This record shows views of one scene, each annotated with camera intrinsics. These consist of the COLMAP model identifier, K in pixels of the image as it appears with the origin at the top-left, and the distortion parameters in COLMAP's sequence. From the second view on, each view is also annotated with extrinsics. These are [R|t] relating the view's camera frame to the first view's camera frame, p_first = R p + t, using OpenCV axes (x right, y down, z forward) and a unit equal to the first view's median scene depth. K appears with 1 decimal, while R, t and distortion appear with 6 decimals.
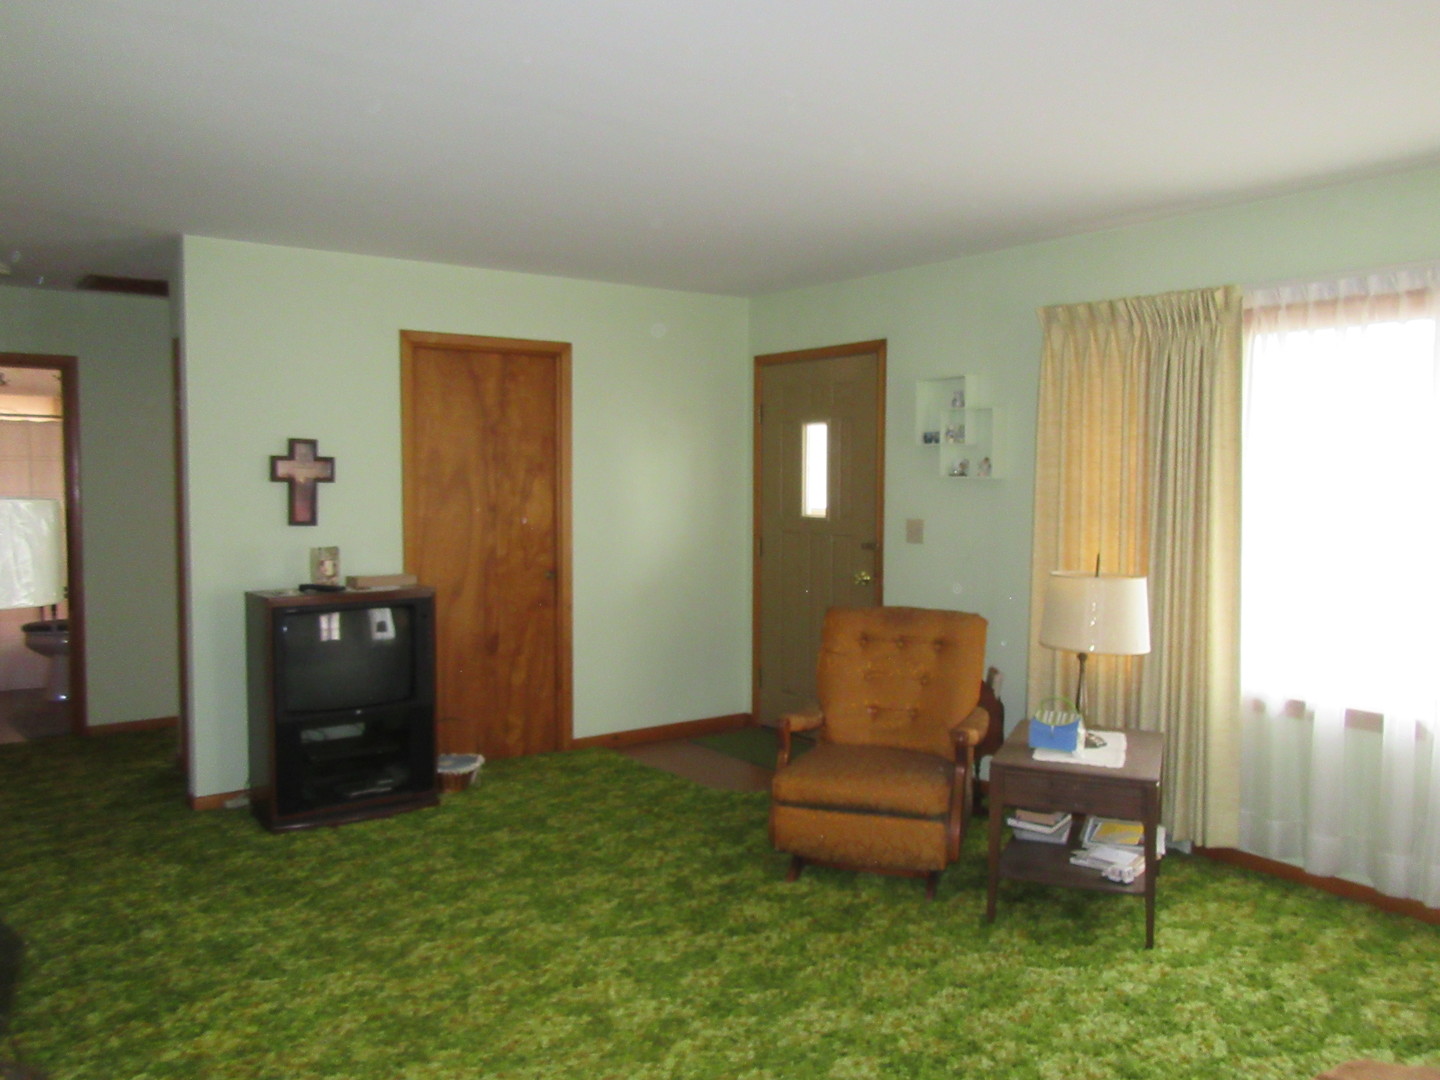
lens RADIAL K [[1164.4, 0, 720.0], [0, 1164.4, 540.0], [0, 0, 1]] dist [0.012604, -0.006727]
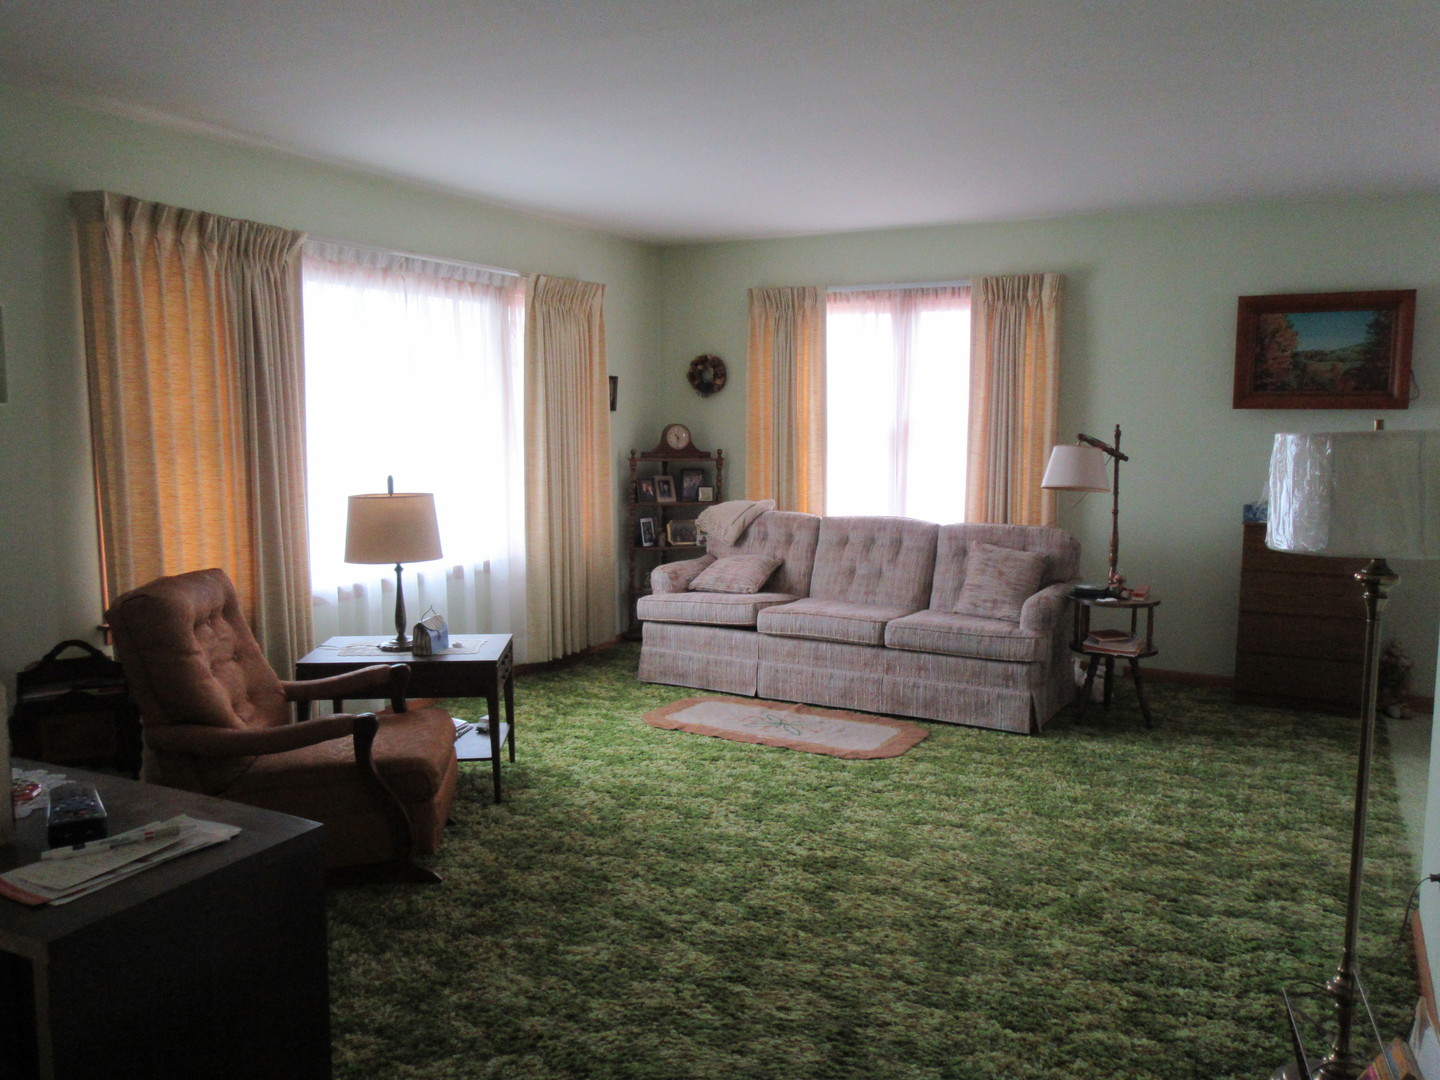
lens RADIAL K [[1164.4, 0, 720.0], [0, 1164.4, 540.0], [0, 0, 1]] dist [0.012604, -0.006727]
pose [[-0.442632, -0.107302, 0.890260, -0.652478], [0.048464, 0.988501, 0.143240, -0.059225], [-0.895393, 0.106548, -0.432342, 0.977281]]
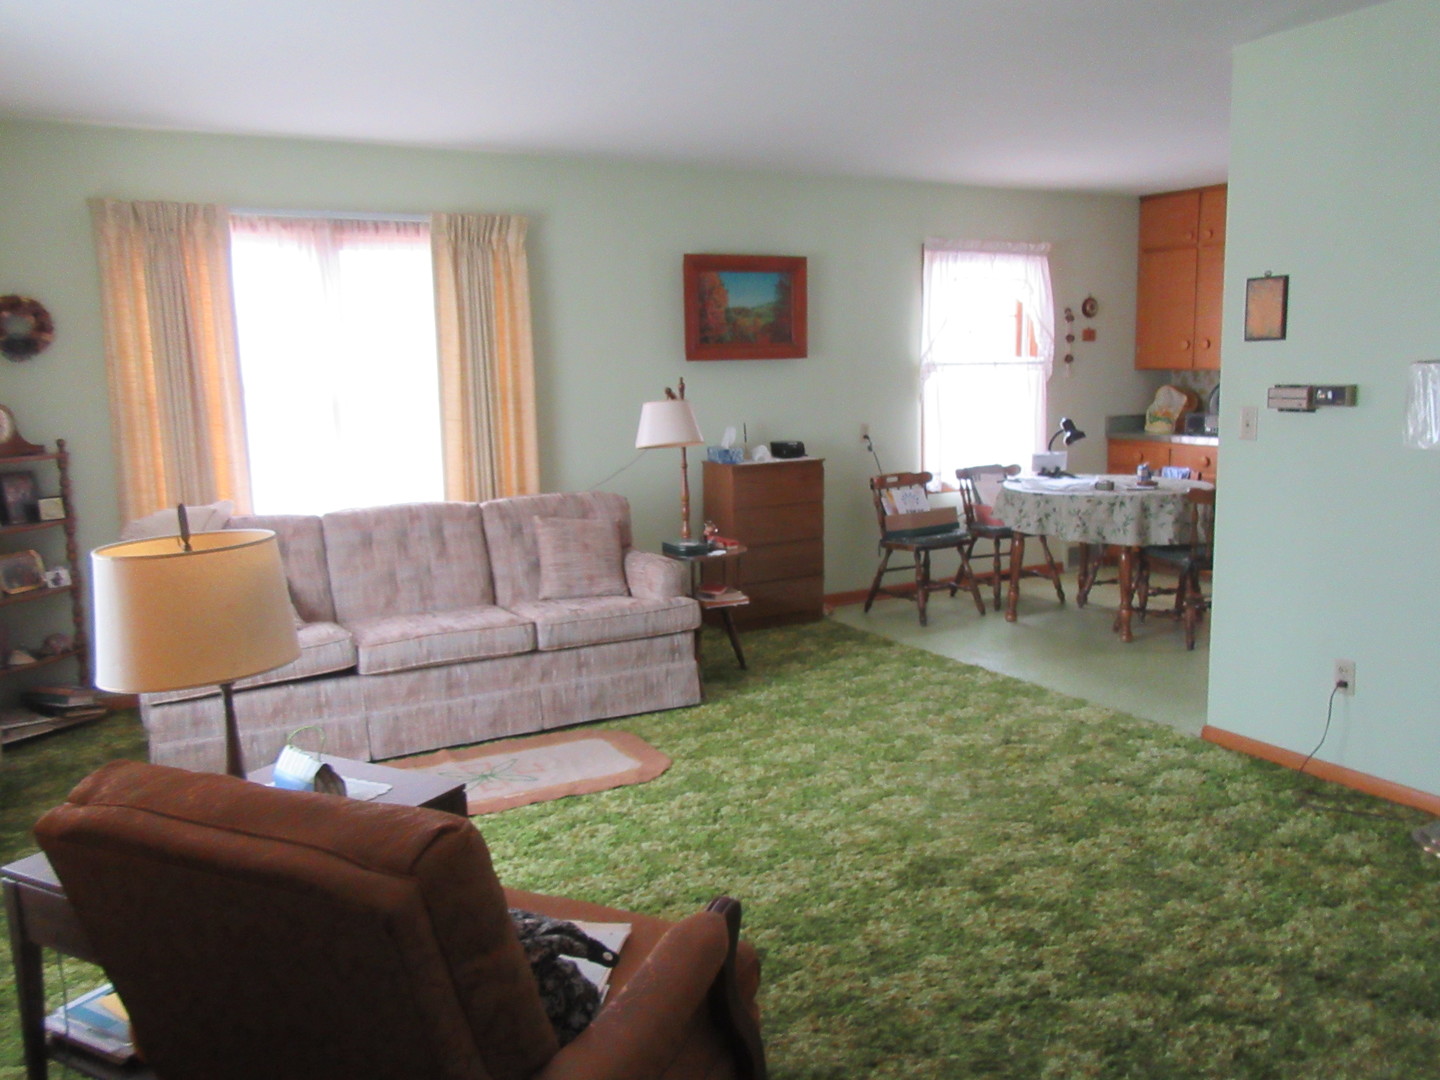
lens RADIAL K [[1164.4, 0, 720.0], [0, 1164.4, 540.0], [0, 0, 1]] dist [0.012604, -0.006727]
pose [[-0.991664, 0.001363, 0.128842, -0.003052], [0.028527, 0.977452, 0.209220, -0.068897], [-0.125652, 0.211151, -0.969343, 1.232597]]
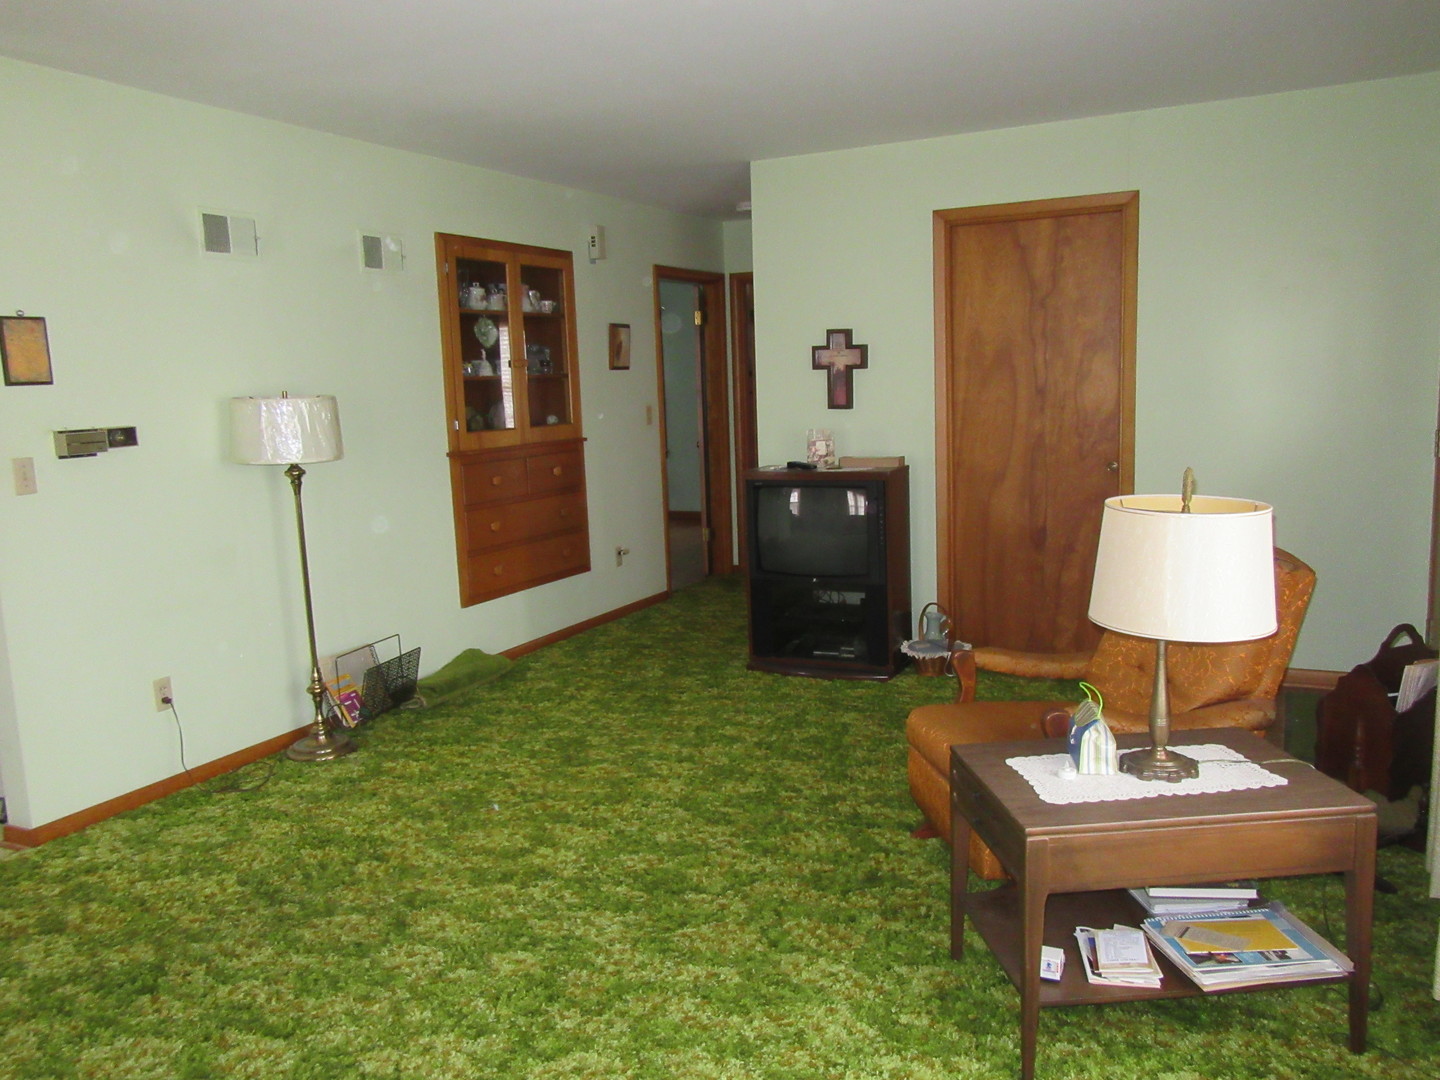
lens RADIAL K [[1164.4, 0, 720.0], [0, 1164.4, 540.0], [0, 0, 1]] dist [0.012604, -0.006727]
pose [[0.462221, 0.110066, -0.879907, 0.608285], [-0.011237, 0.992914, 0.118299, -0.019290], [0.886694, -0.044792, 0.460183, 0.411411]]
